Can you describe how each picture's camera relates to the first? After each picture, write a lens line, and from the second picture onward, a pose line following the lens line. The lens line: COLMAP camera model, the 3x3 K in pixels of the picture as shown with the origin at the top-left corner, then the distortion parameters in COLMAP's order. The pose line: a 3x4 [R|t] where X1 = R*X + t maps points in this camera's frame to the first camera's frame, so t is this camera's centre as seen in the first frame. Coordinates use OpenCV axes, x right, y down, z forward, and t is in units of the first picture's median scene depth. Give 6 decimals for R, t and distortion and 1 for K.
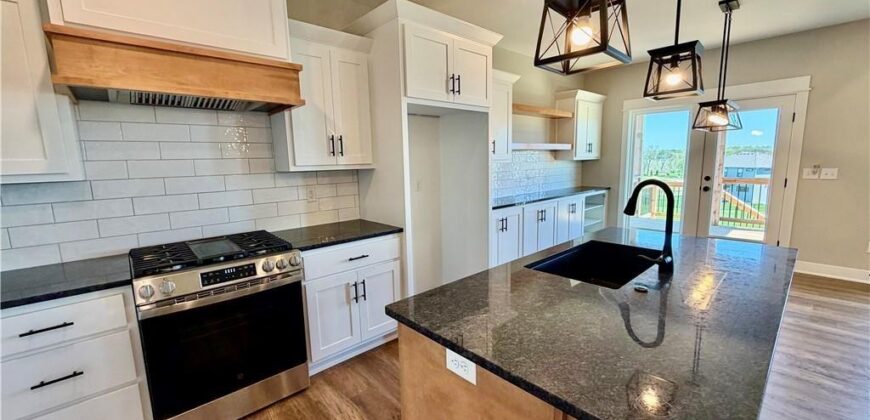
lens RADIAL K [[352.7, 0, 431.6], [0, 352.7, 212.0], [0, 0, 1]] dist [0.002380, 0.000210]
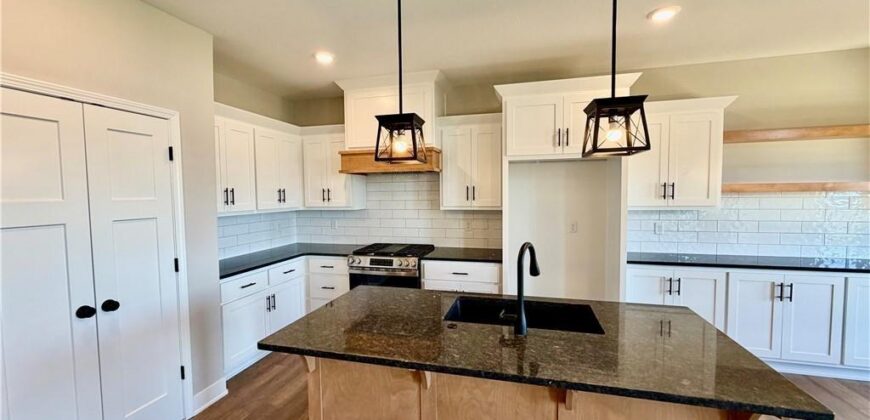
lens RADIAL K [[352.7, 0, 439.0], [0, 352.7, 210.8], [0, 0, 1]] dist [0.002380, 0.000210]
pose [[0.514624, 0.065940, -0.854877, 0.828070], [-0.119882, 0.992778, 0.004410, -0.102425], [0.848994, 0.100215, 0.518813, 0.155376]]
